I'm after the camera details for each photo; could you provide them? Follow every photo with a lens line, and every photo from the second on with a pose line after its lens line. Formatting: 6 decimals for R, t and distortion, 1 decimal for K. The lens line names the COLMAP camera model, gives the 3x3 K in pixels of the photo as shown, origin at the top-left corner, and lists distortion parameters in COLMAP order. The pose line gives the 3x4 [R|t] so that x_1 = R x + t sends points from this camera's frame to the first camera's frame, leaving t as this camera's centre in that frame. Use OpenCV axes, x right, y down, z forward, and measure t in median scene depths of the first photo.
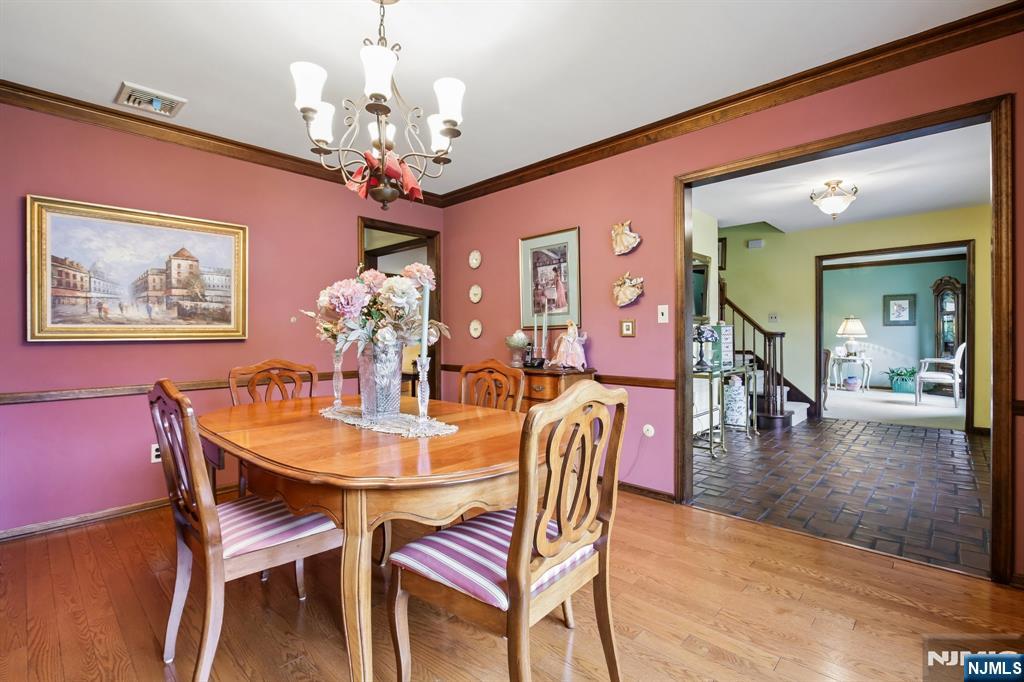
lens RADIAL K [[468.2, 0, 505.1], [0, 468.2, 333.4], [0, 0, 1]] dist [-0.004086, -0.003166]
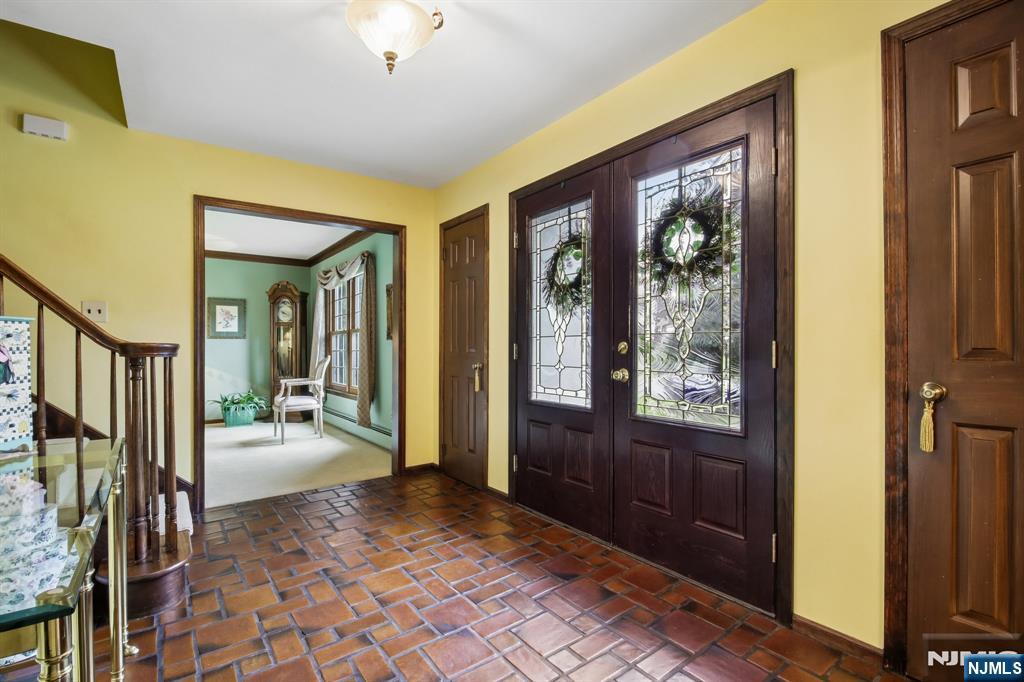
lens RADIAL K [[468.2, 0, 510.0], [0, 468.2, 338.5], [0, 0, 1]] dist [-0.004086, -0.003166]
pose [[0.167109, 0.018881, 0.985758, 0.170195], [0.005408, 0.999784, -0.020066, 0.001995], [-0.985924, 0.008684, 0.166970, 0.436254]]
